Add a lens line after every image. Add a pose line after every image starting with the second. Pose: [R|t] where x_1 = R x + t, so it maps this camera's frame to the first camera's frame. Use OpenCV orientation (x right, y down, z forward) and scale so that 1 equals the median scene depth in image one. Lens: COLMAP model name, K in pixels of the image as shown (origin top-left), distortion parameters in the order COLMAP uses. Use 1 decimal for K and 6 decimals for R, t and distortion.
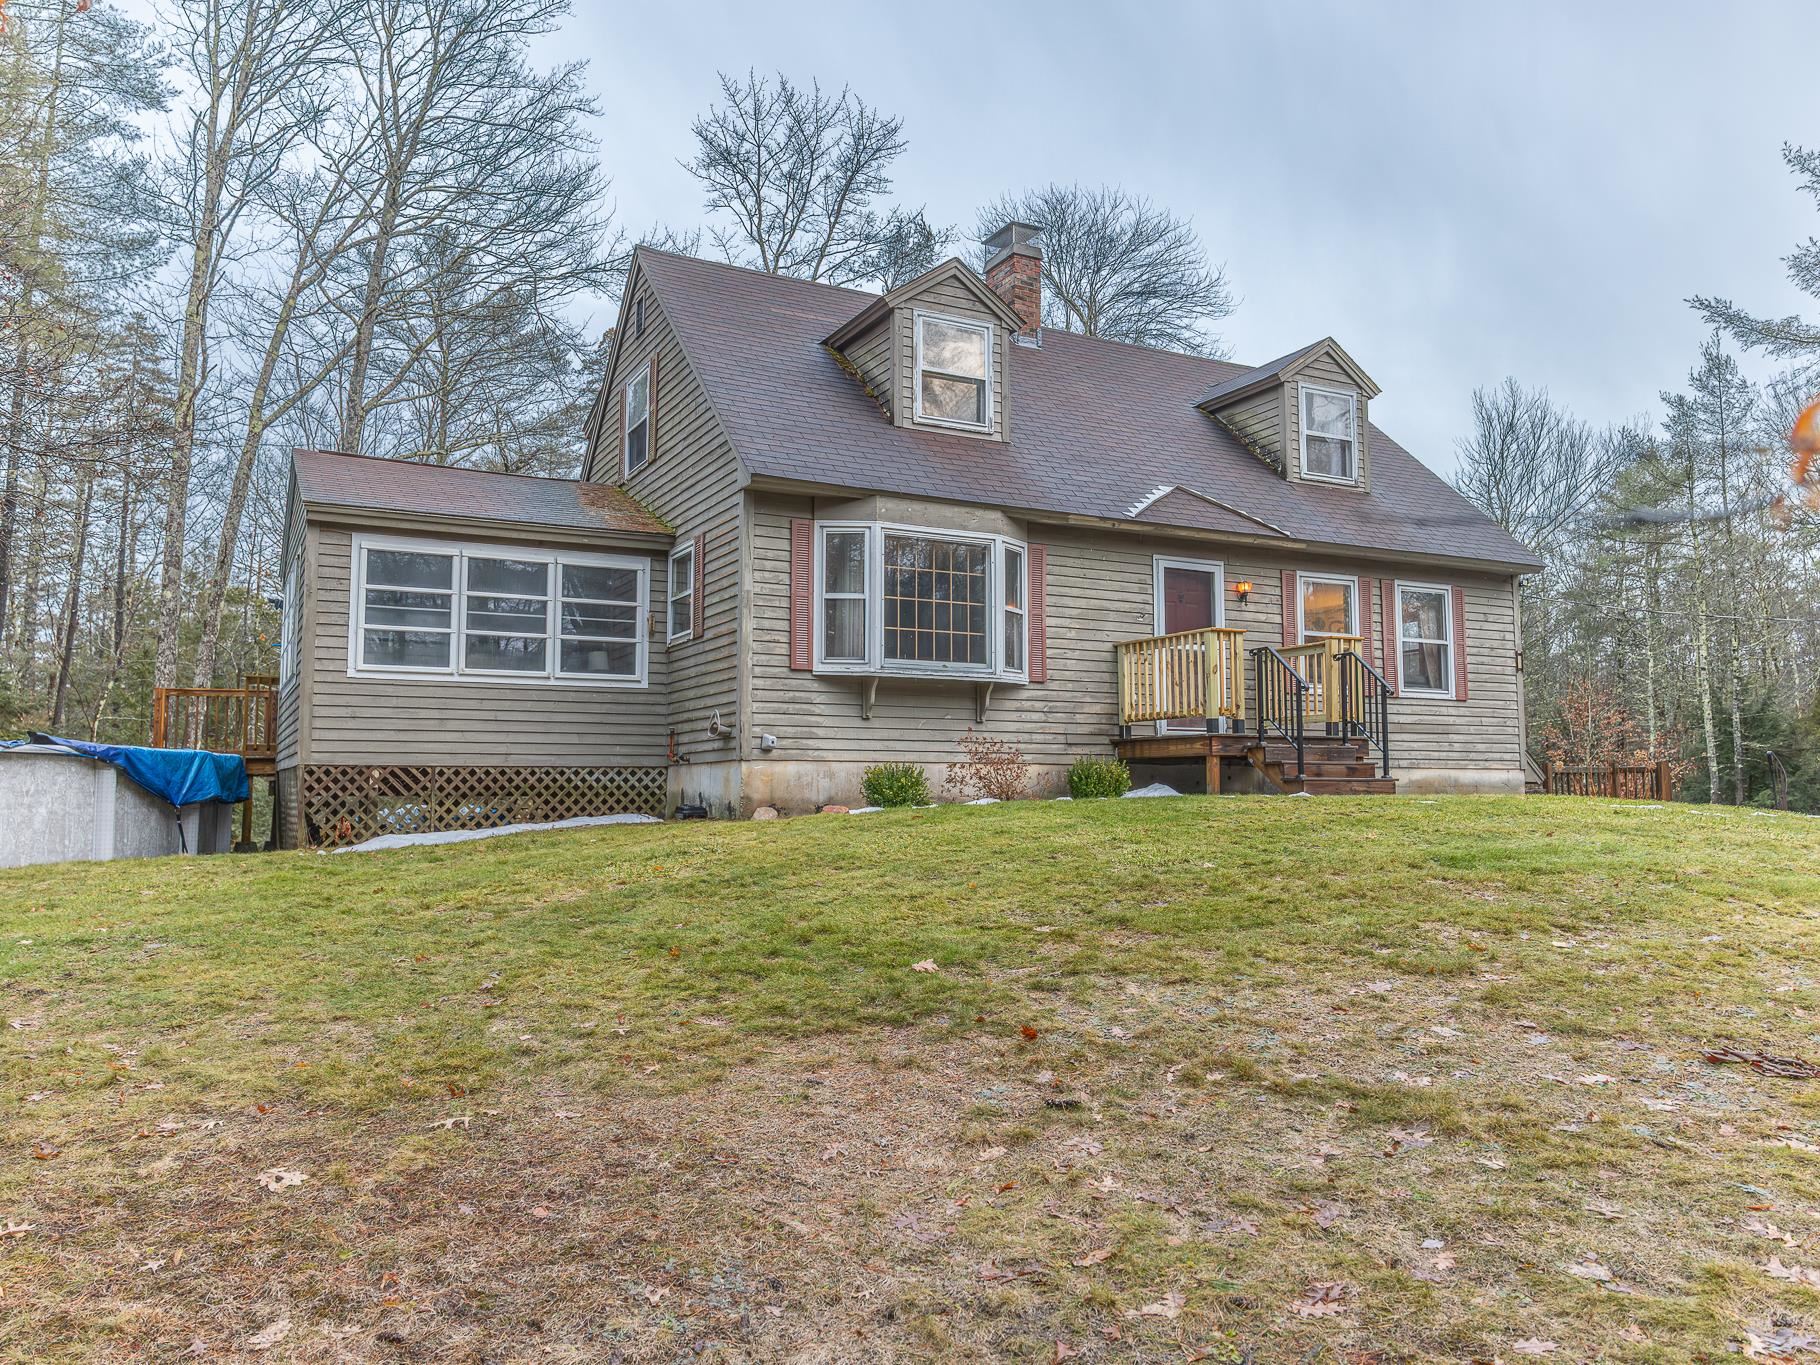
lens RADIAL K [[1347.9, 0, 930.0], [0, 1347.9, 676.8], [0, 0, 1]] dist [0.018823, -0.008819]
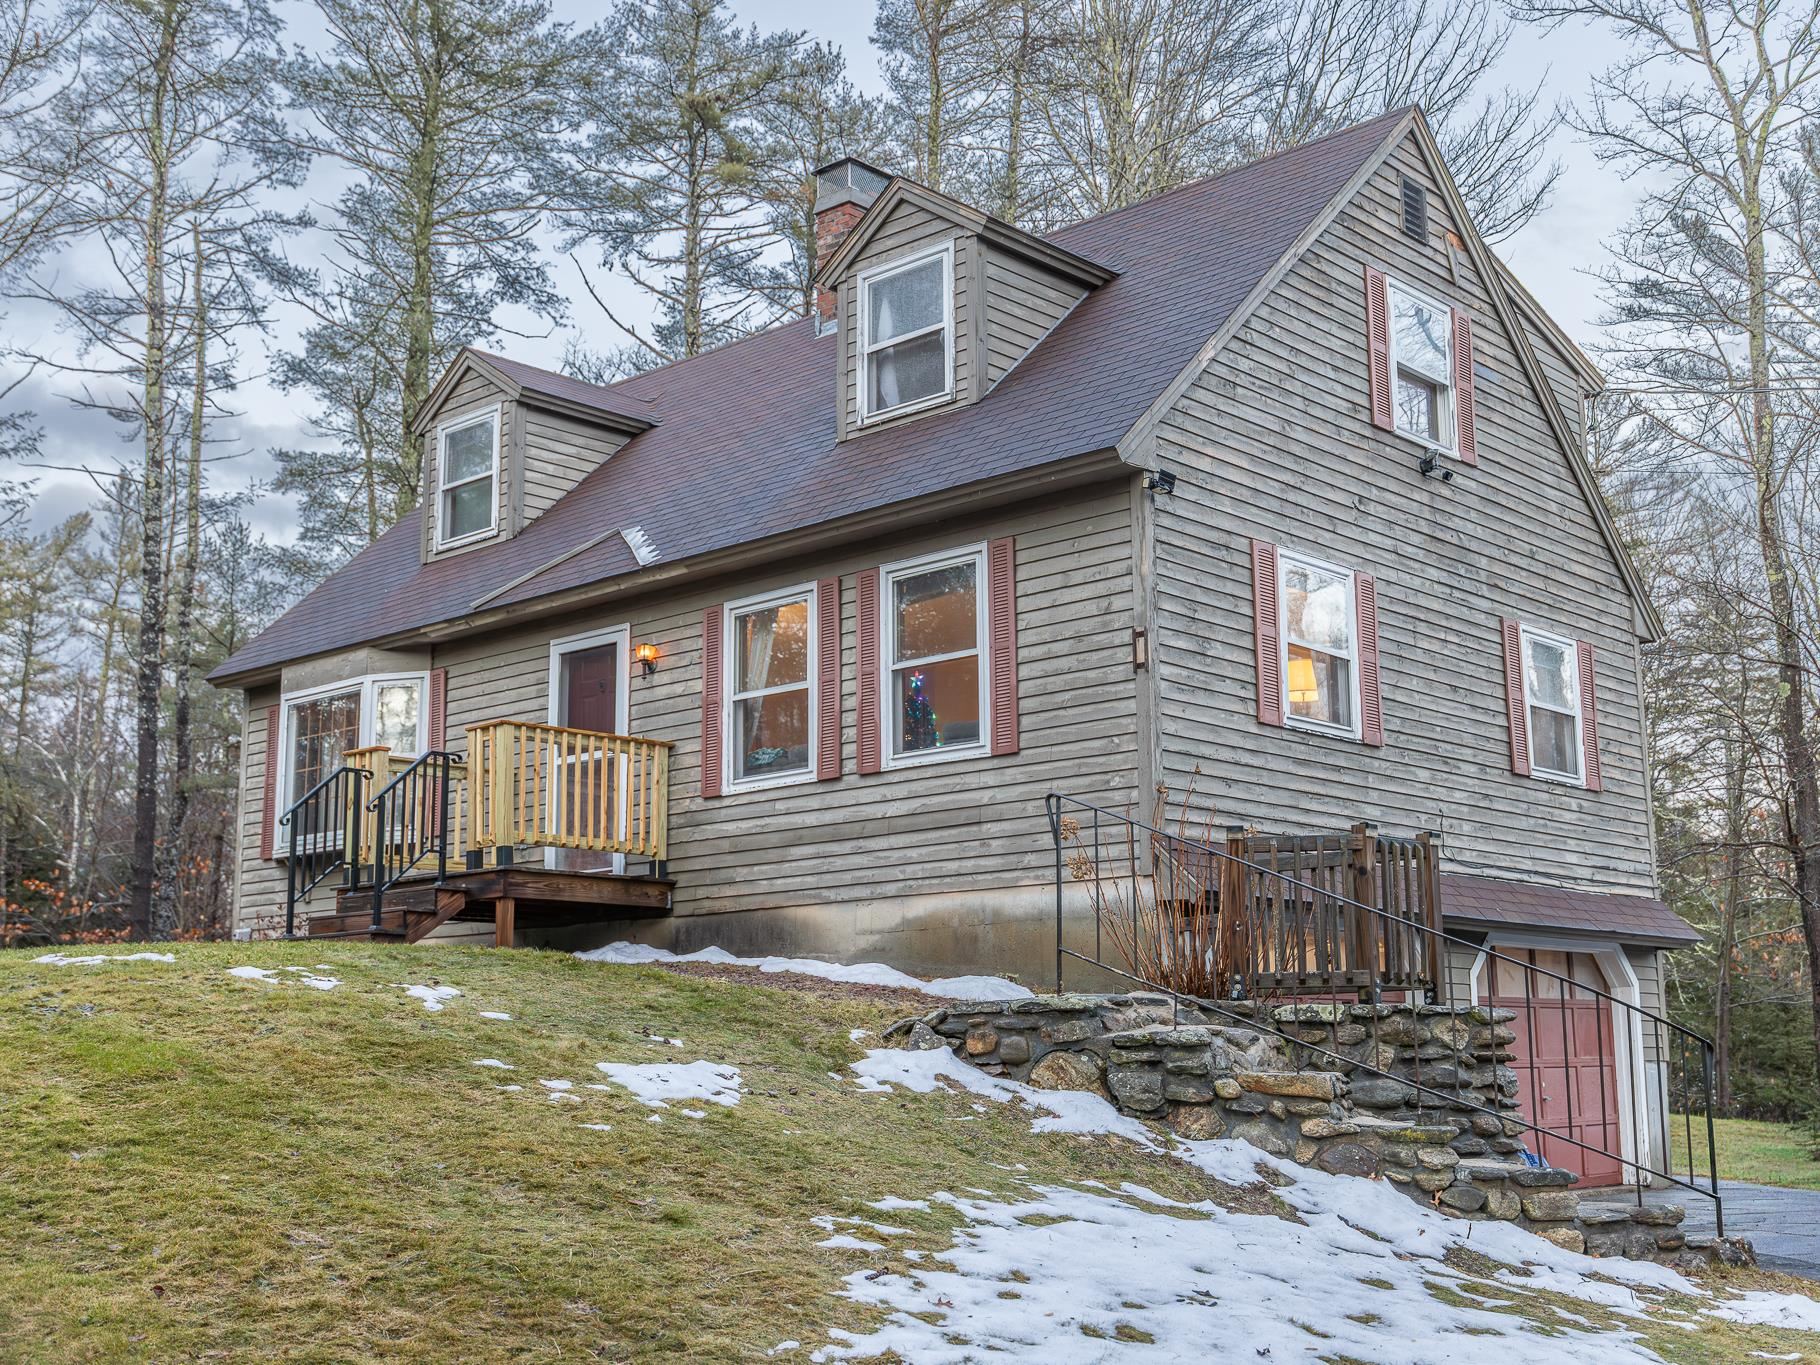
lens RADIAL K [[2168.6, 0, 908.3], [0, 2168.6, 677.5], [0, 0, 1]] dist [-0.006710, 0.000000]
pose [[0.317942, -0.174421, -0.931928, 1.444168], [0.092199, 0.983962, -0.152705, 0.138940], [0.943617, -0.037372, 0.328924, 0.865492]]
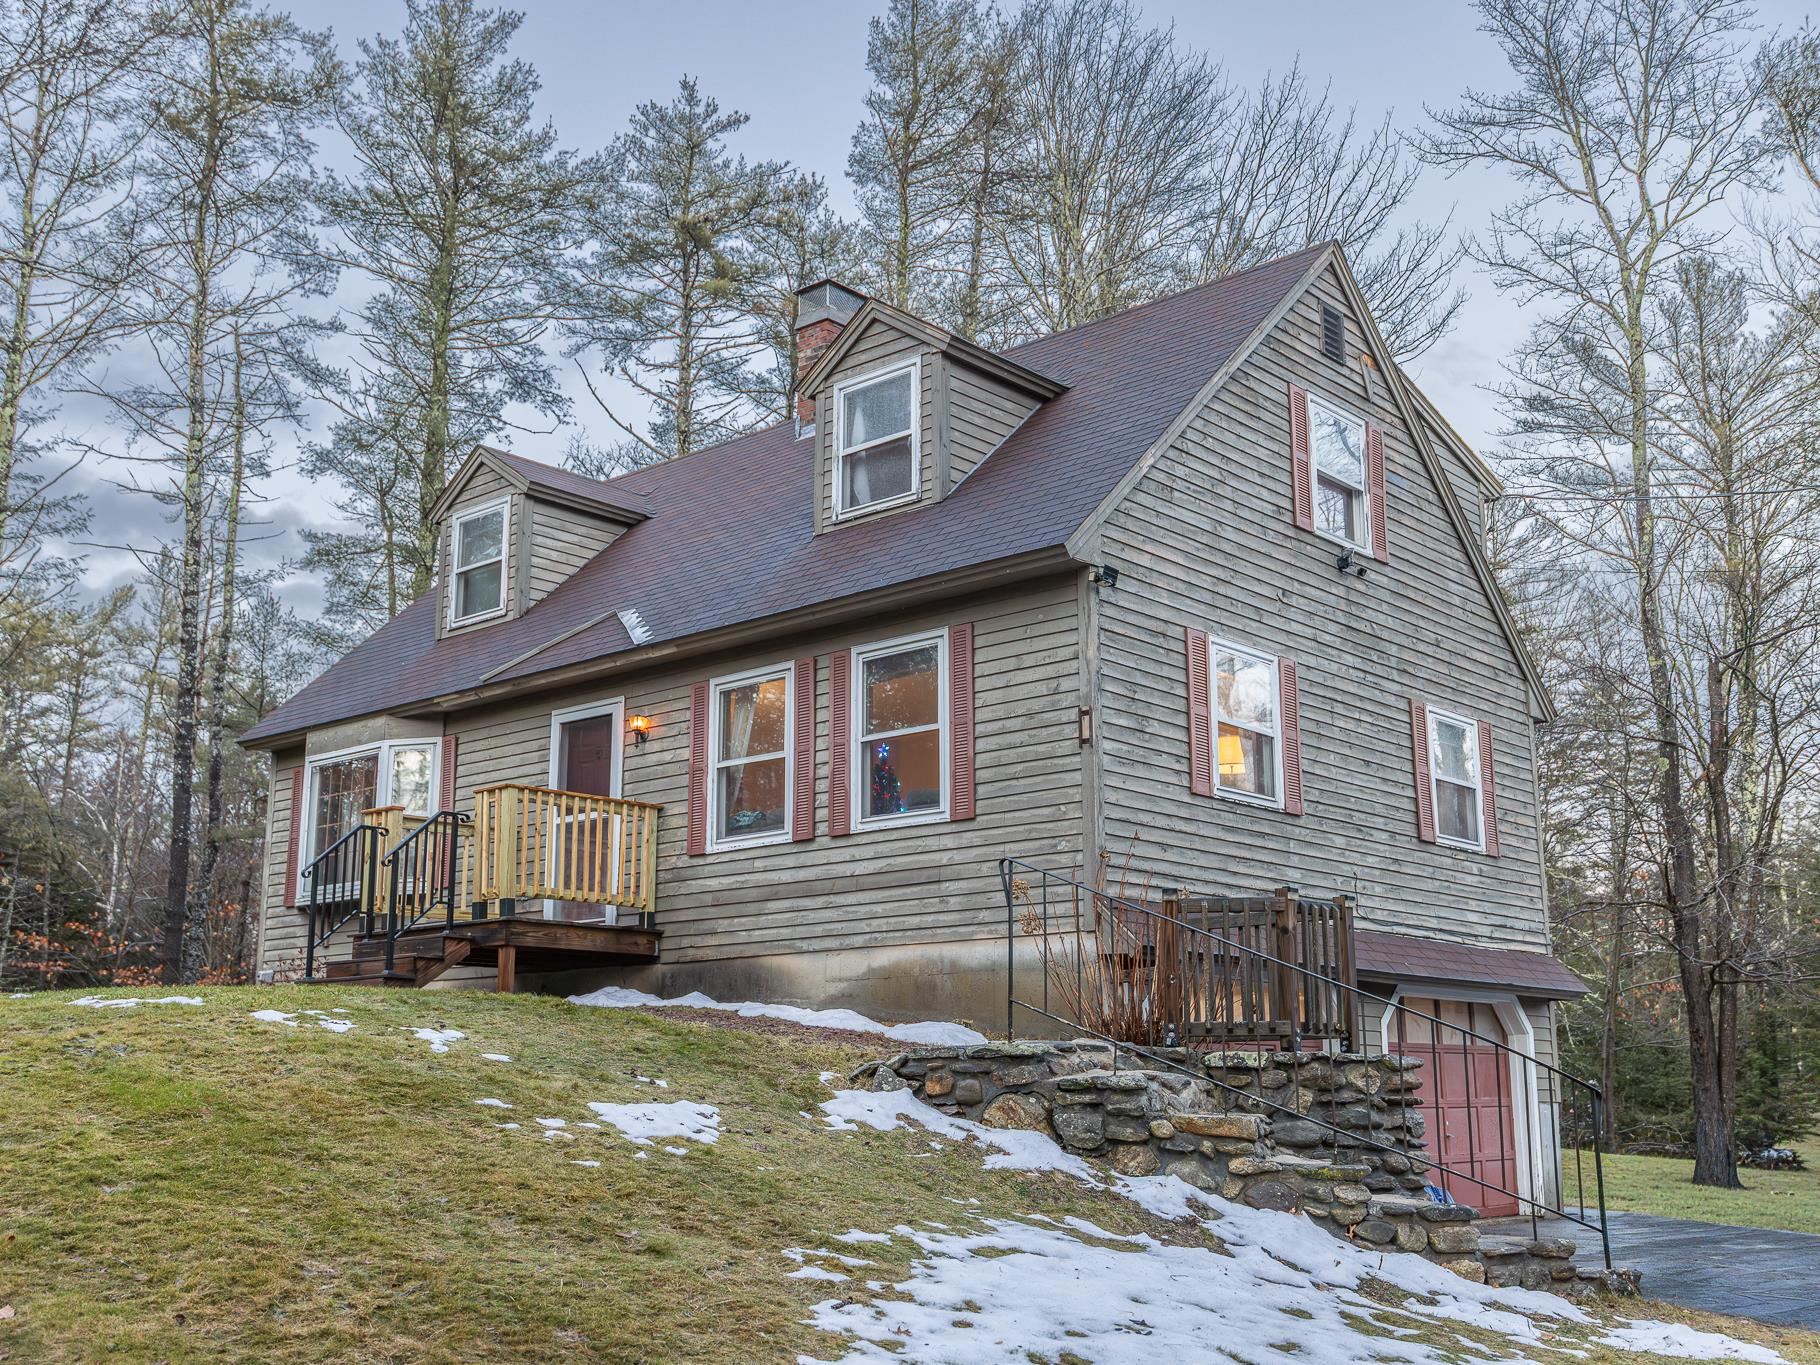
lens RADIAL K [[1955.4, 0, 906.2], [0, 1955.4, 684.8], [0, 0, 1]] dist [0.010434, 0.000000]
pose [[0.334425, -0.197876, -0.921415, 1.443742], [0.084678, 0.980063, -0.179737, 0.134486], [0.938611, -0.017915, 0.344513, 0.865681]]
